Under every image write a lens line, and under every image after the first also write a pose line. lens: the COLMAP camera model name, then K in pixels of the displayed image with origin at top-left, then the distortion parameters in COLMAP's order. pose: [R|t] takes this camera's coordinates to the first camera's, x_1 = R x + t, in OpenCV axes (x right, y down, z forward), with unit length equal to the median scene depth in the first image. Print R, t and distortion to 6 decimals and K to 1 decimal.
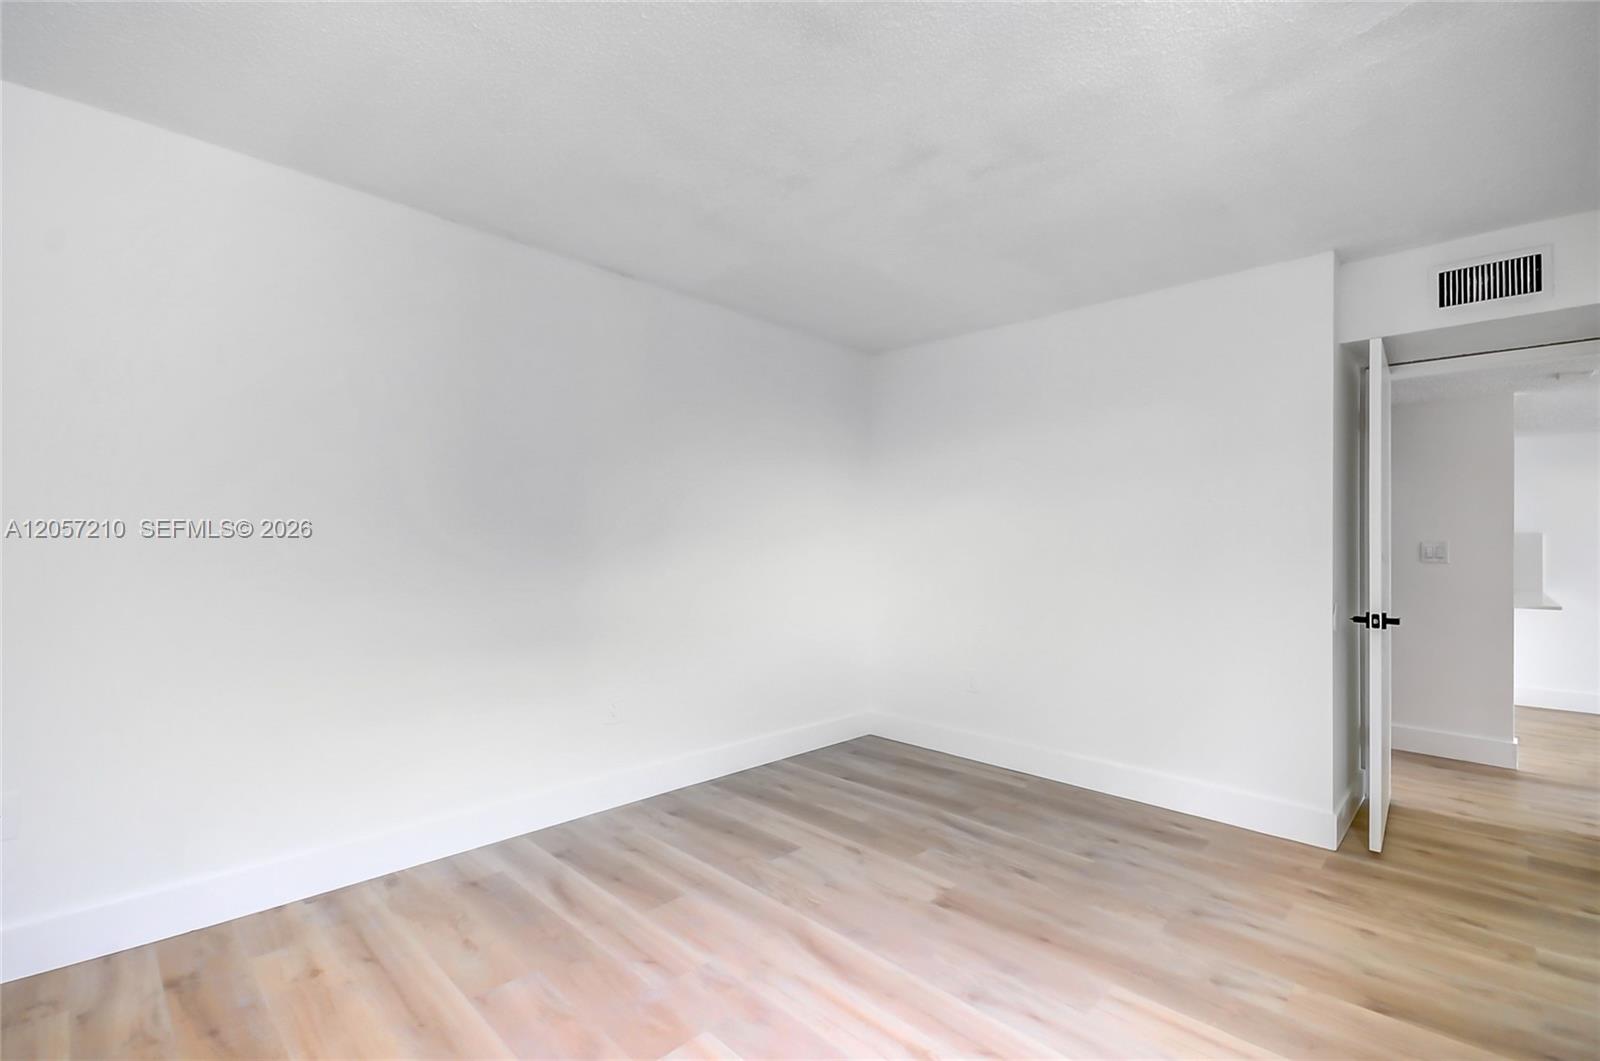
lens RADIAL K [[703.0, 0, 803.2], [0, 703.0, 536.0], [0, 0, 1]] dist [0.004648, -0.001954]
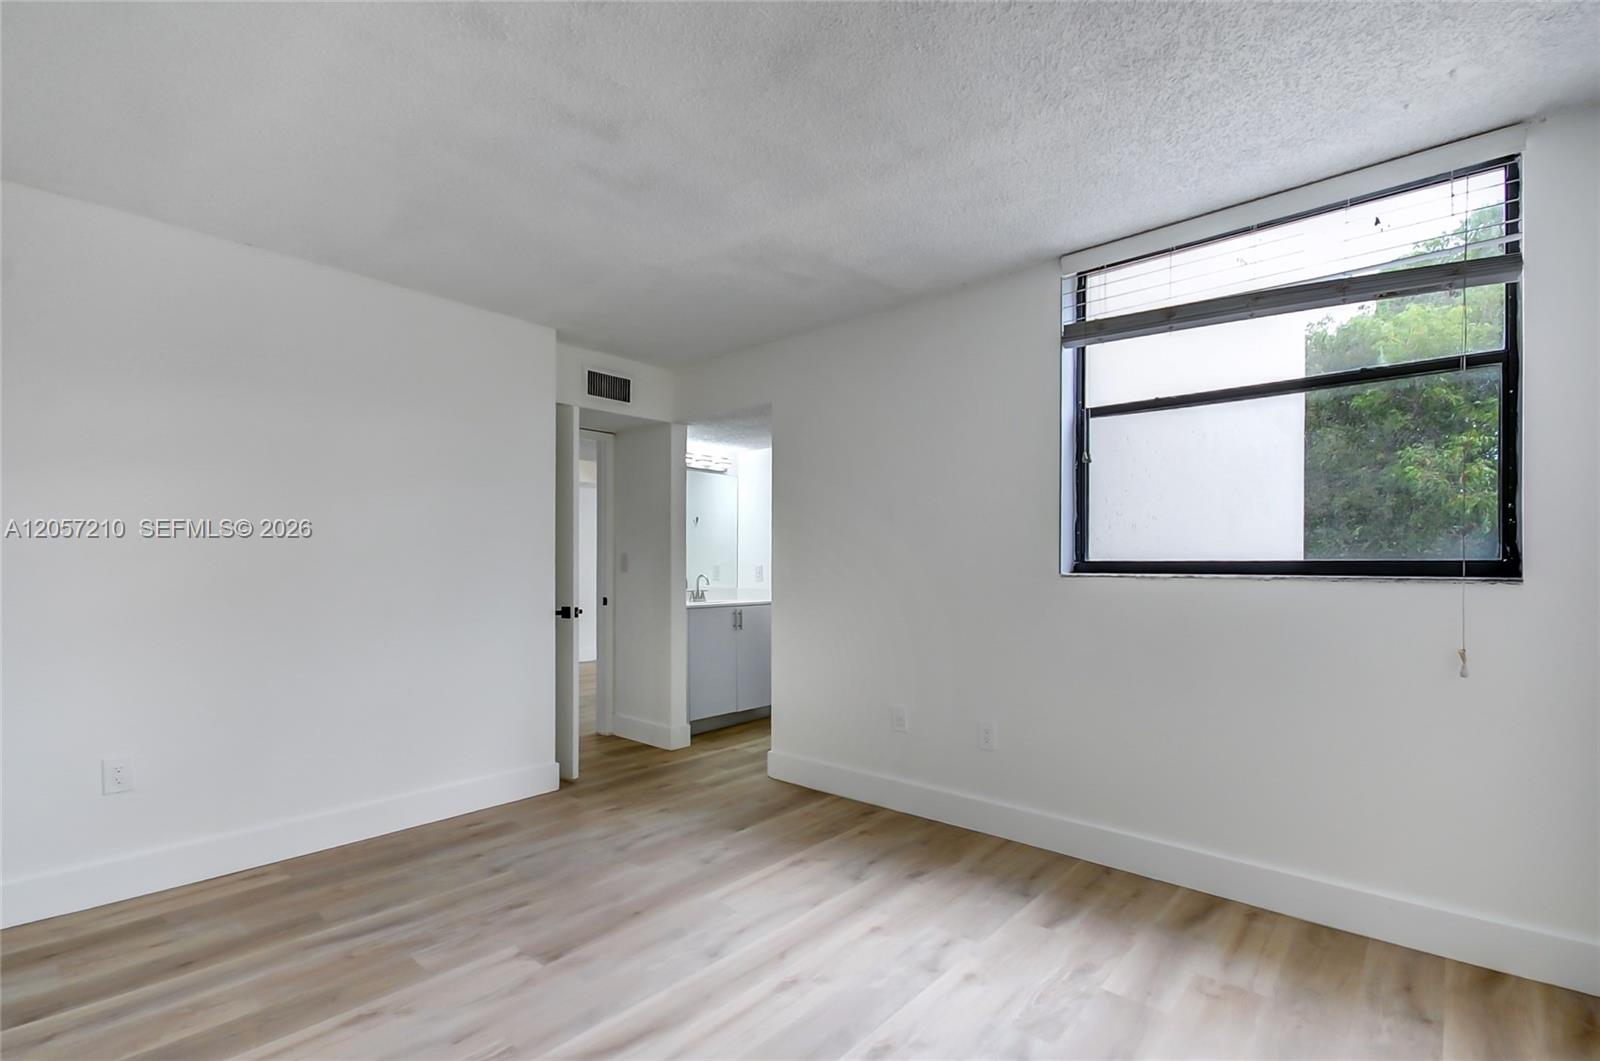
lens RADIAL K [[703.0, 0, 842.1], [0, 703.0, 560.6], [0, 0, 1]] dist [0.004648, -0.001954]
pose [[-0.069307, -0.004046, 0.997587, -0.627294], [-0.016590, 0.999858, 0.002903, 0.007812], [-0.997457, -0.016349, -0.069365, 0.612199]]
